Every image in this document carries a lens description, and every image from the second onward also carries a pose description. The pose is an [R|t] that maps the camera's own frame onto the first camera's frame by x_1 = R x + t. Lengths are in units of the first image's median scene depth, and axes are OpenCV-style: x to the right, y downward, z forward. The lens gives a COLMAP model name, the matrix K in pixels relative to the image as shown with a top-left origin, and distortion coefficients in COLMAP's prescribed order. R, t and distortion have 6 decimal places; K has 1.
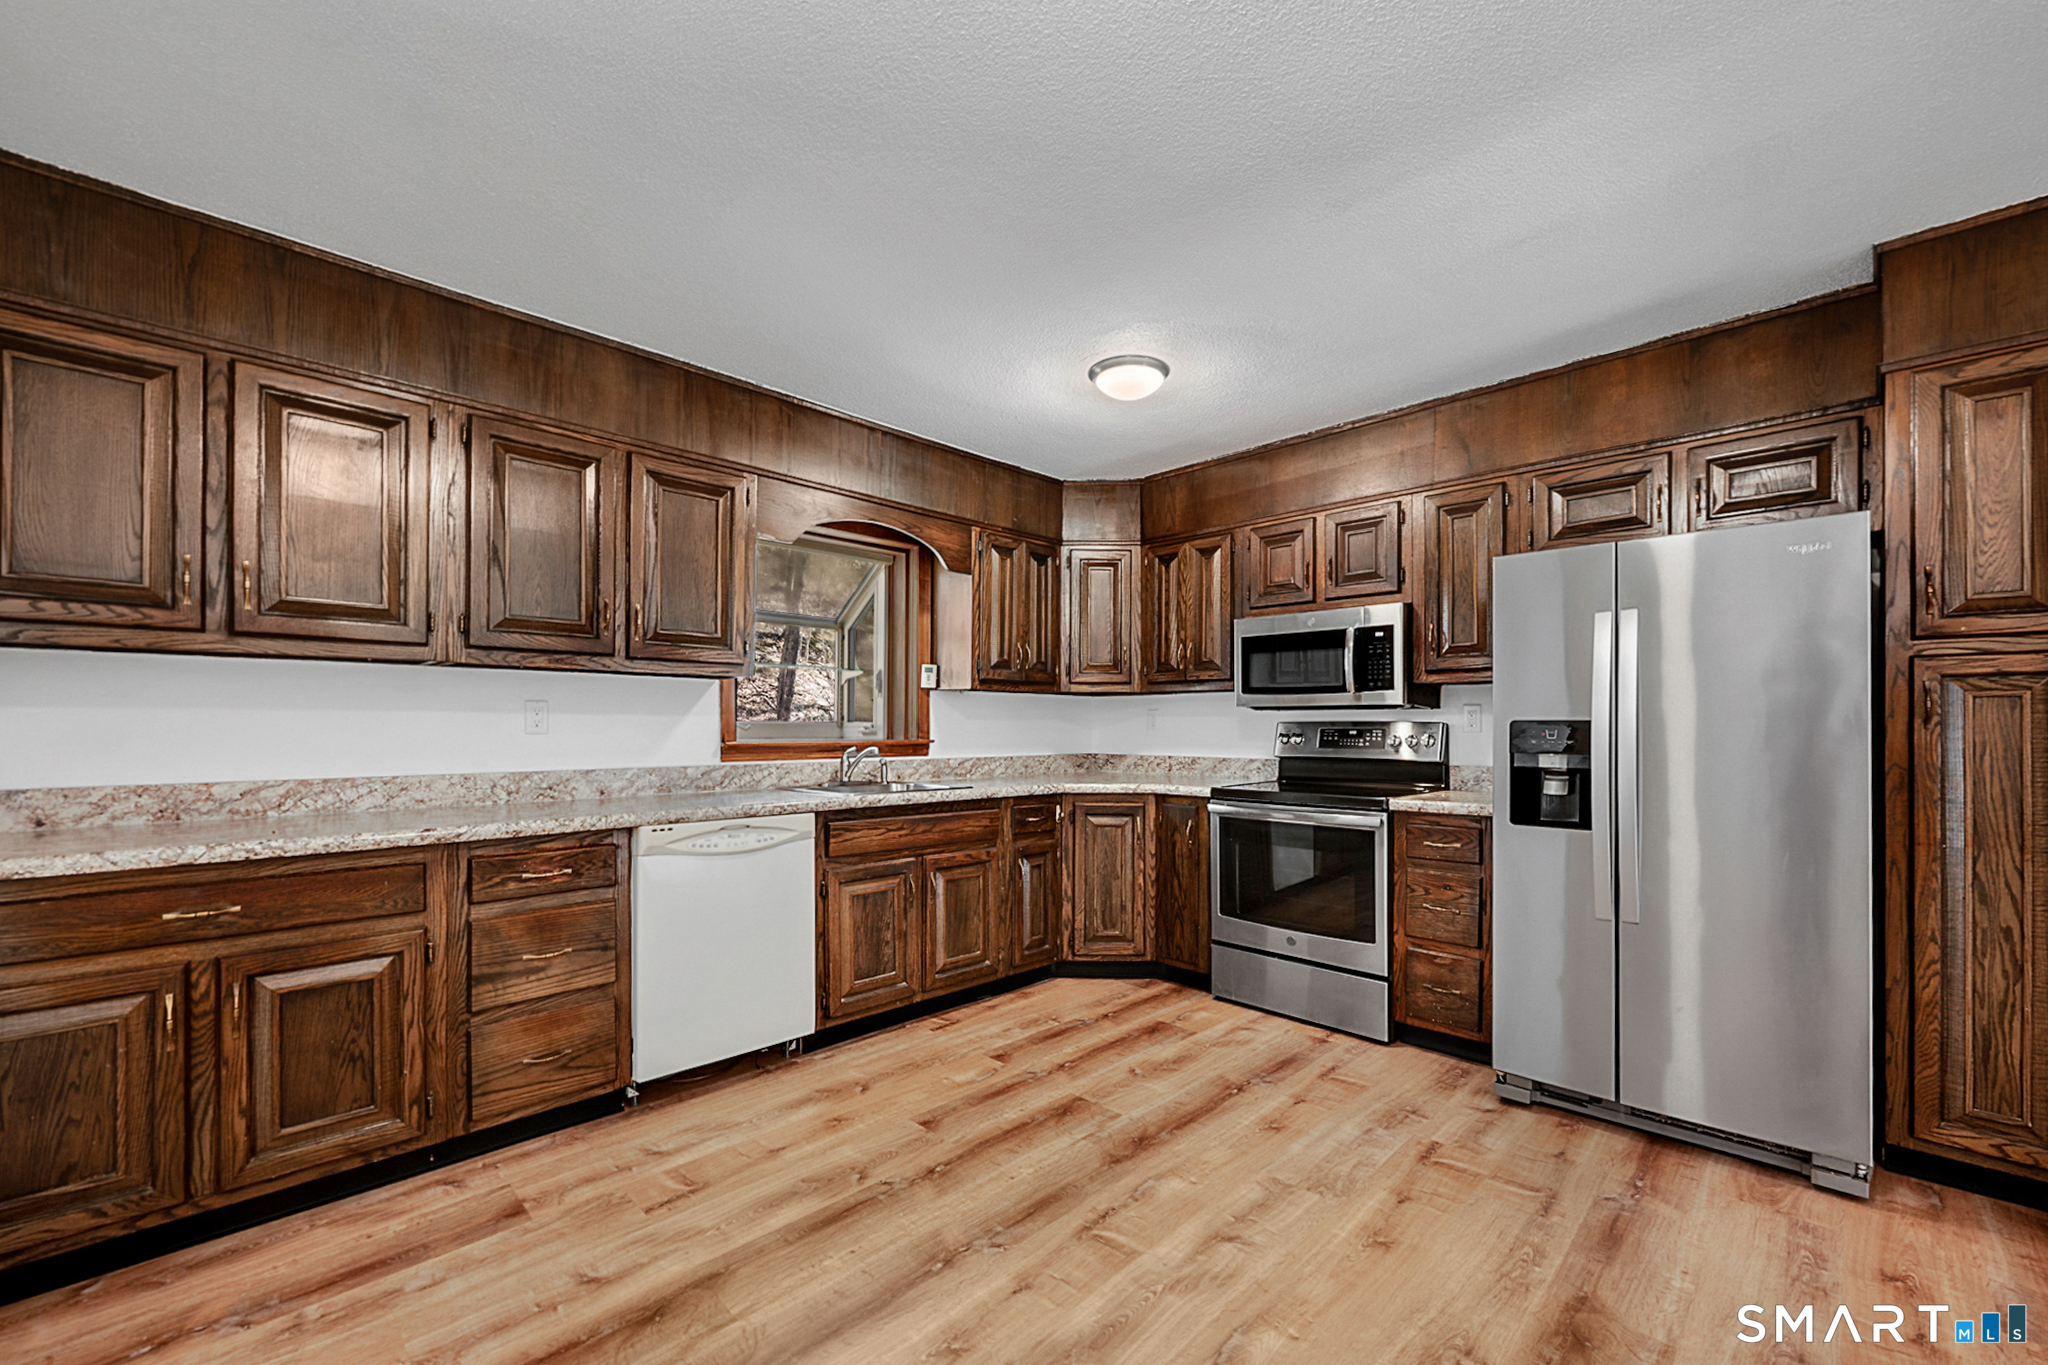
lens RADIAL K [[821.7, 0, 1019.2], [0, 821.7, 720.2], [0, 0, 1]] dist [0.000426, -0.000005]
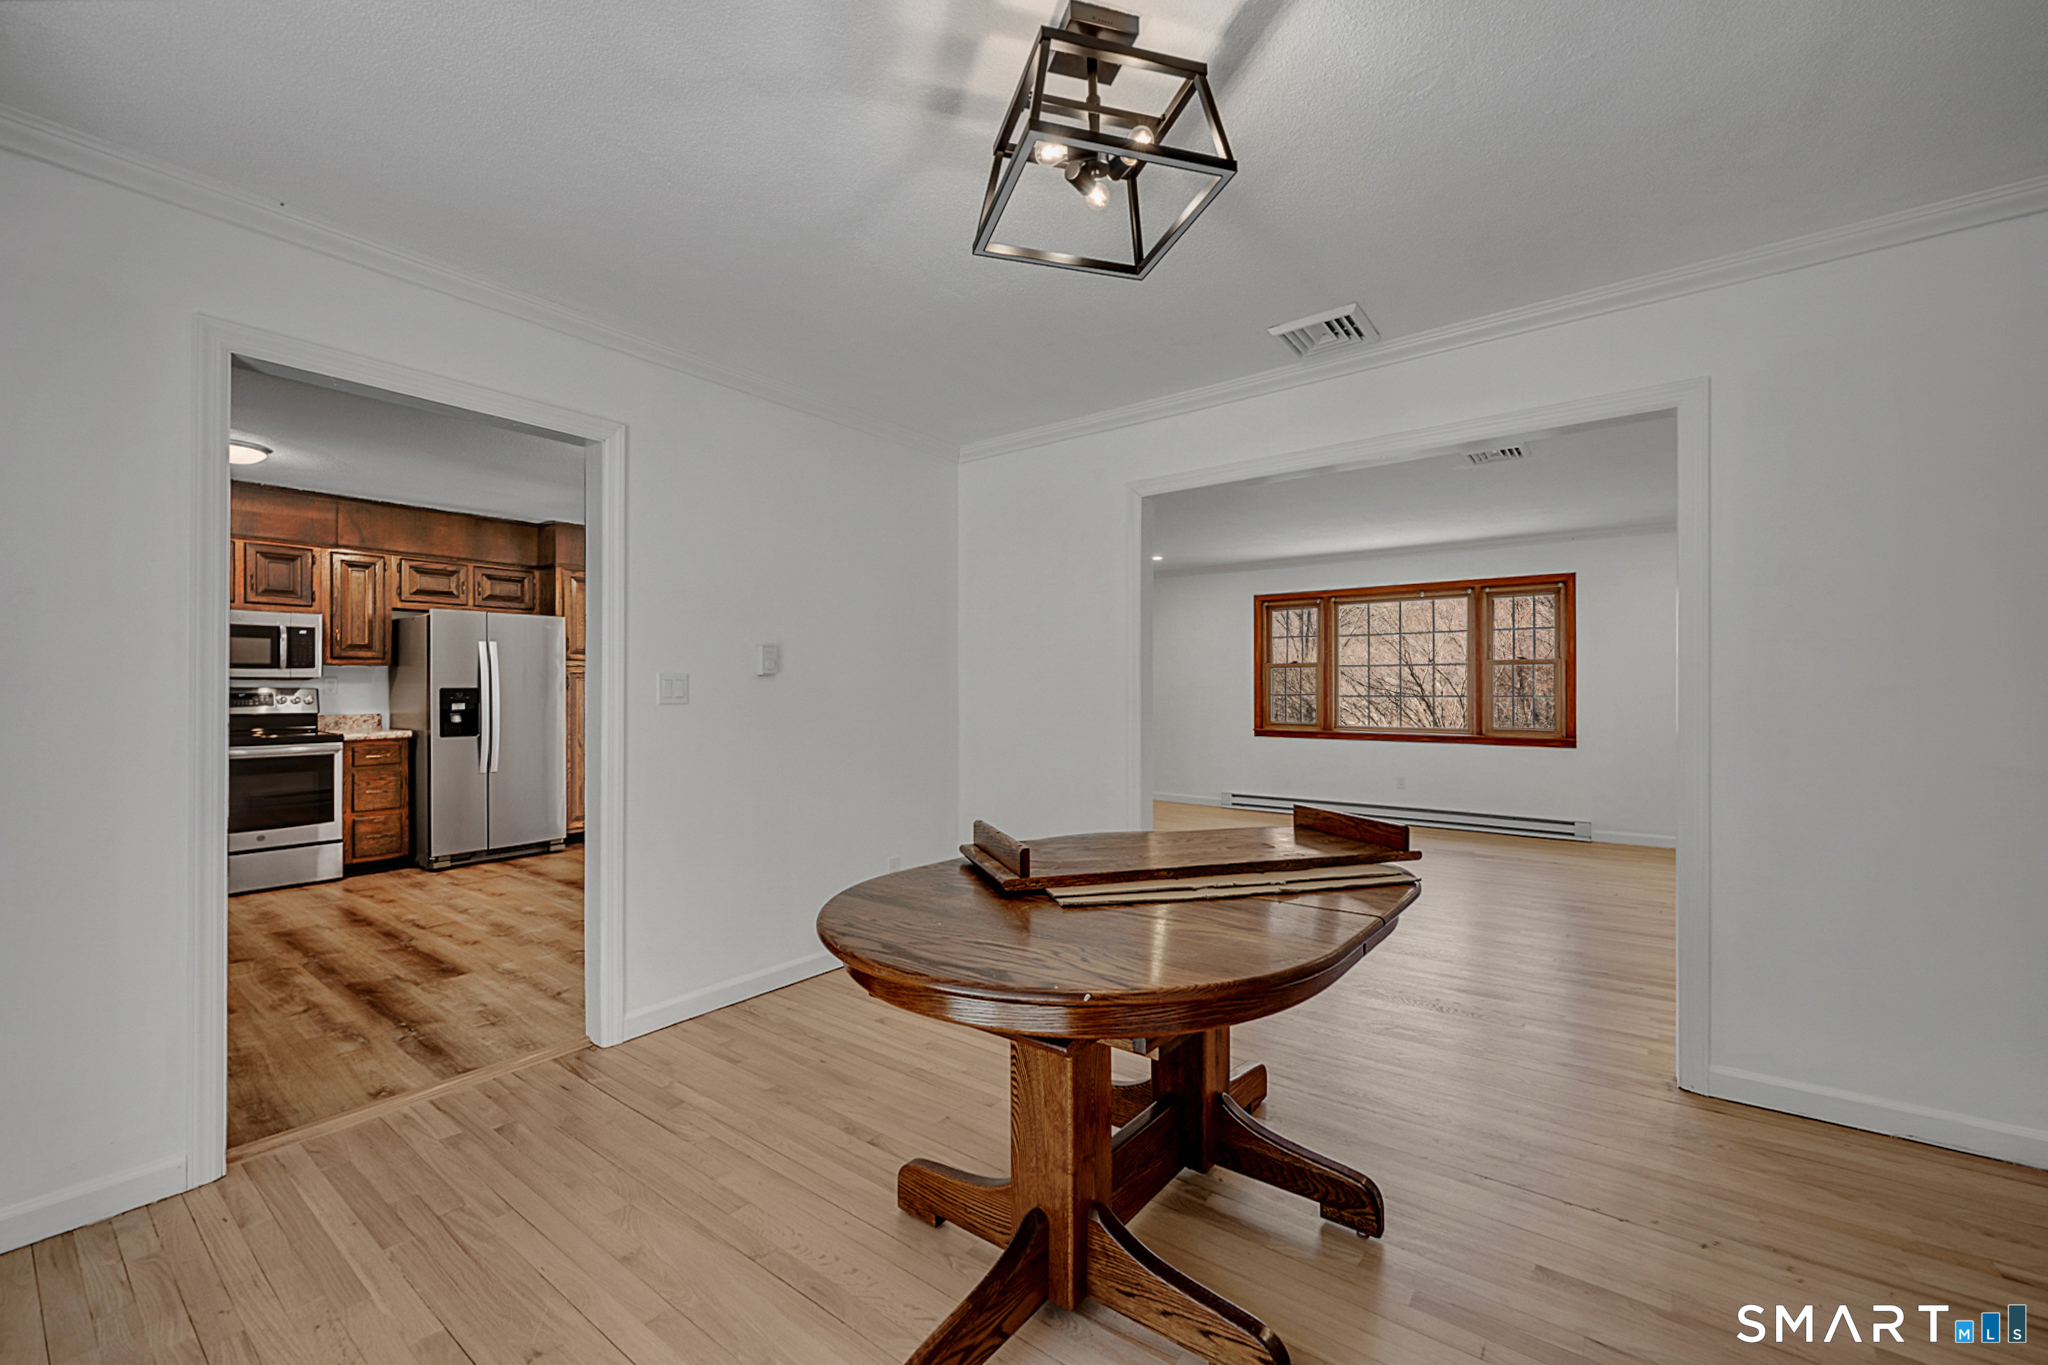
lens RADIAL K [[824.8, 0, 1024.0], [0, 824.8, 682.5], [0, 0, 1]] dist [0.000786, 0.000041]
pose [[-0.145412, 0.010520, 0.989315, -1.561820], [-0.004125, 0.999928, -0.011239, 0.004330], [-0.989363, -0.005715, -0.145358, -0.148212]]
